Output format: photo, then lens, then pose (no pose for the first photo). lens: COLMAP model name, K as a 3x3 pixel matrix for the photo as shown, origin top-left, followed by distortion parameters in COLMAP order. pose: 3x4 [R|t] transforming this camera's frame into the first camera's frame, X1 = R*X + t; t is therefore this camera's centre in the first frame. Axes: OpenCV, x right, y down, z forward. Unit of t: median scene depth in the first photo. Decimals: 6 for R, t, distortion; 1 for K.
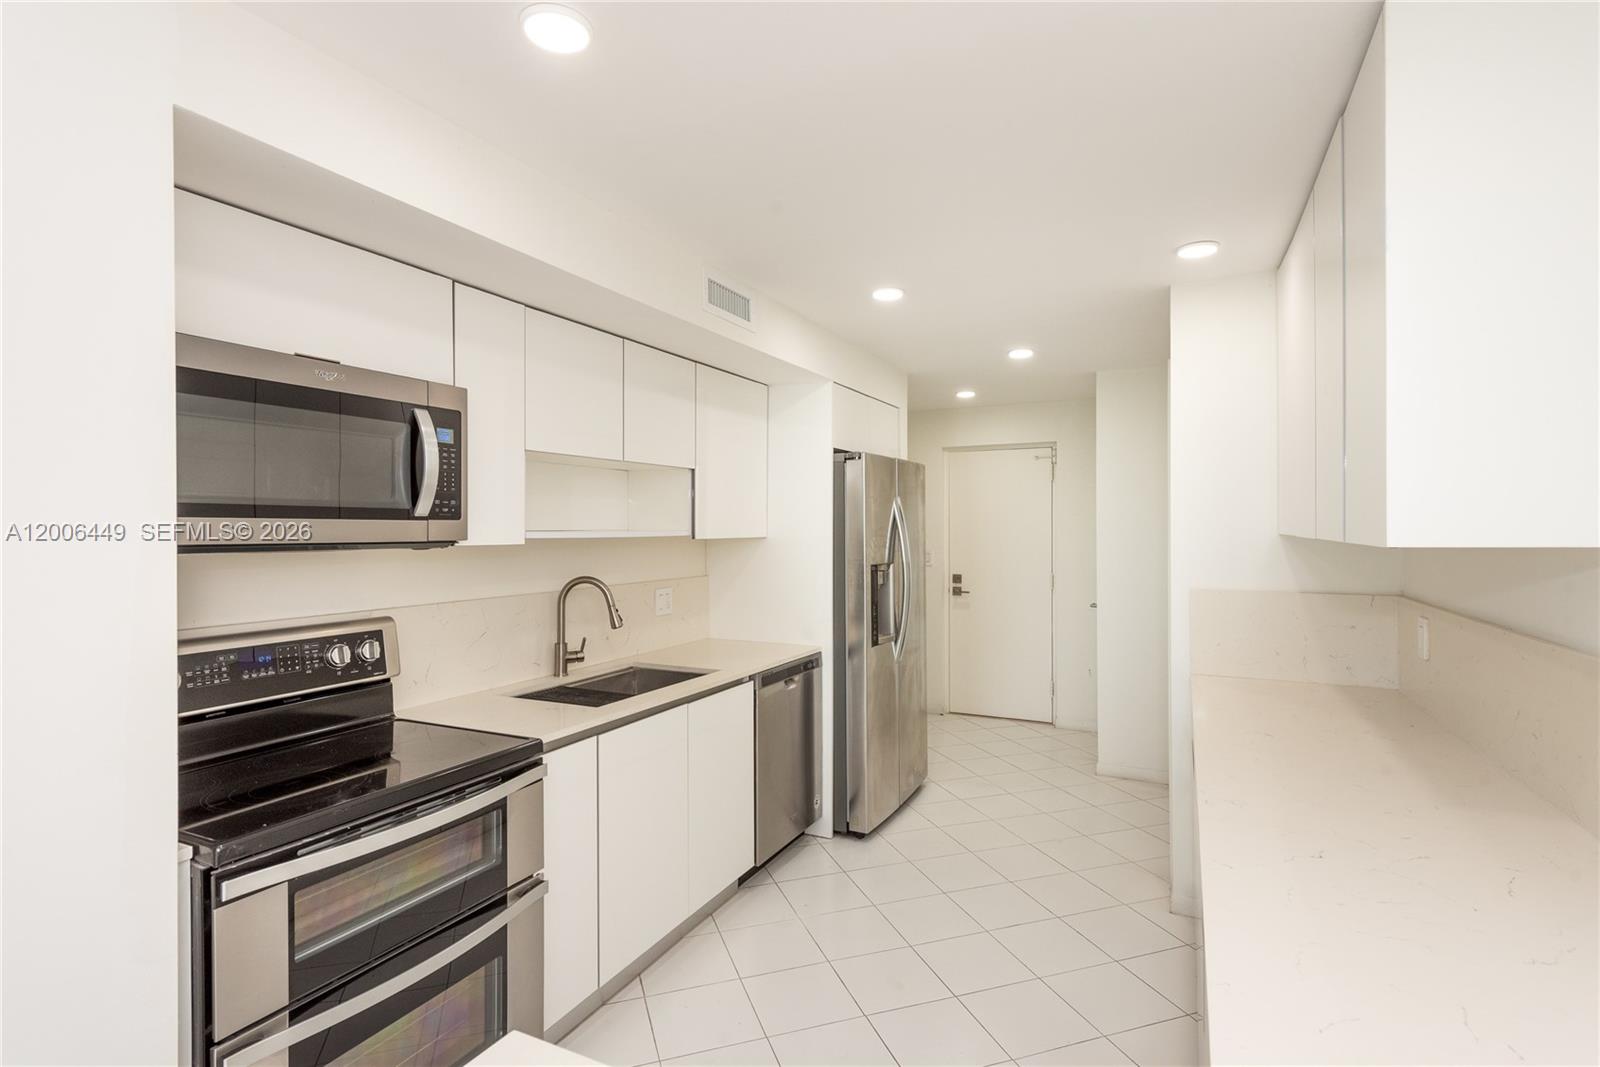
lens RADIAL K [[786.6, 0, 800.2], [0, 786.6, 533.2], [0, 0, 1]] dist [0.017530, -0.000667]
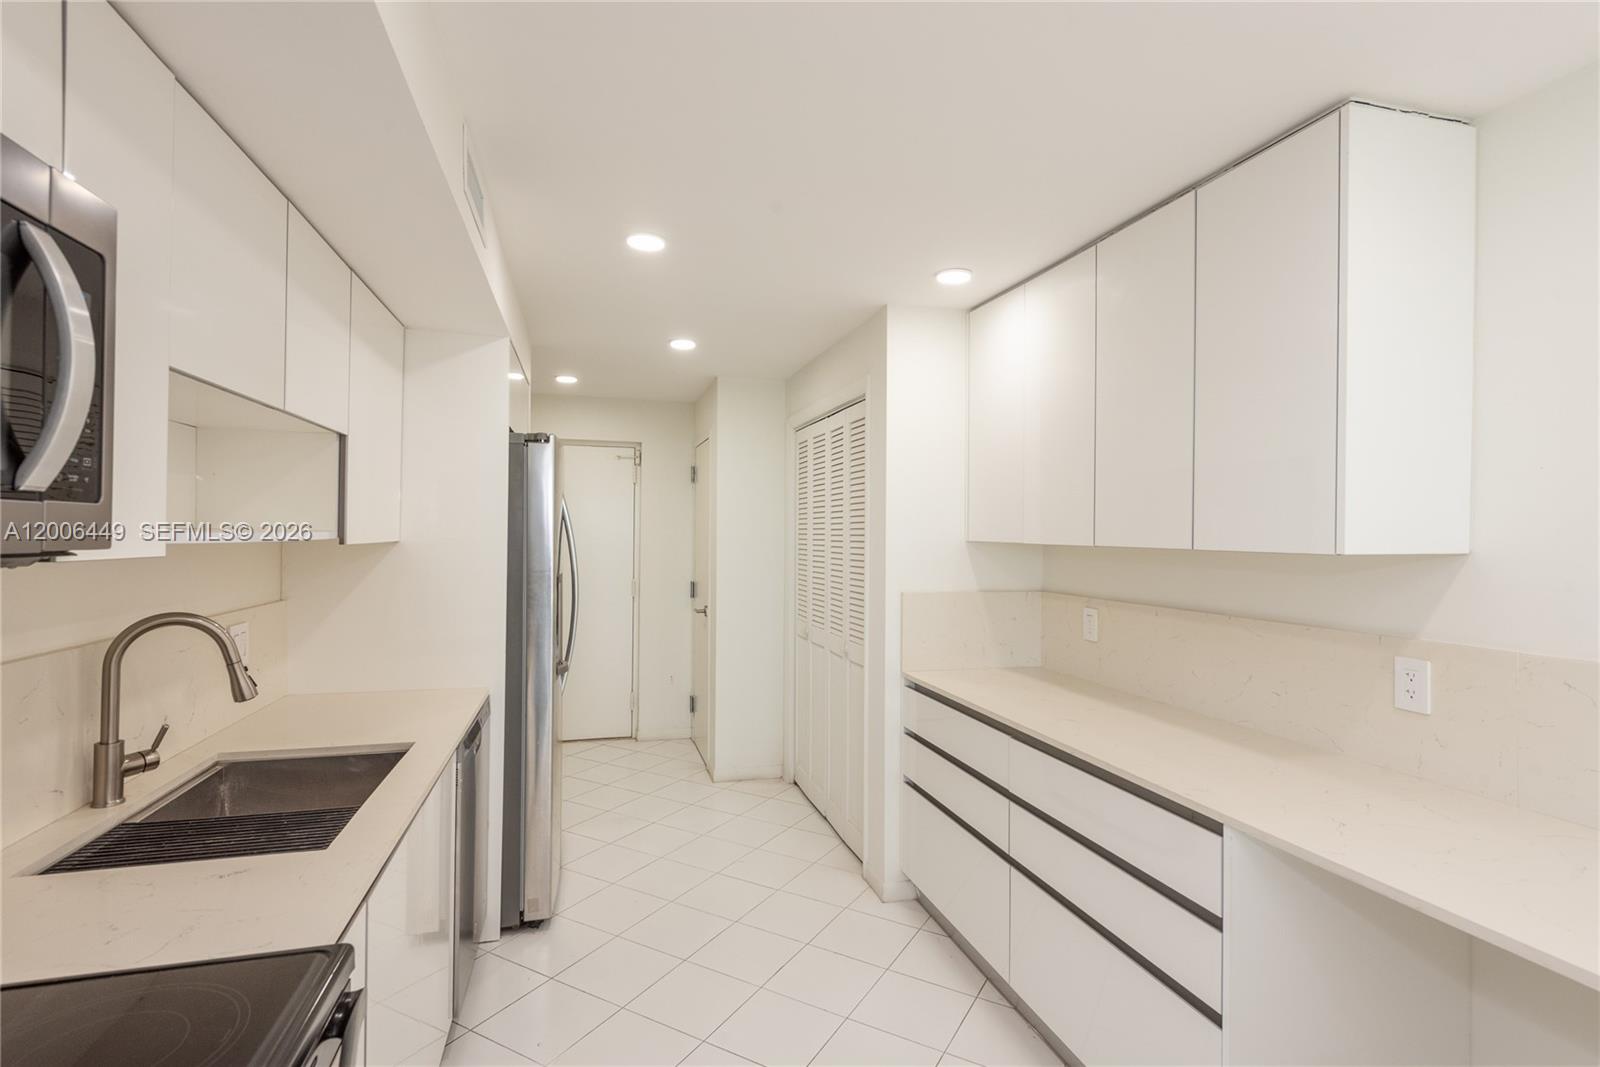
lens RADIAL K [[786.6, 0, 802.6], [0, 786.6, 531.9], [0, 0, 1]] dist [0.017530, -0.000667]
pose [[0.745859, 0.012359, 0.665989, -0.313119], [-0.008725, 0.999923, -0.008784, 0.000009], [-0.666047, 0.000741, 0.745910, 0.292627]]
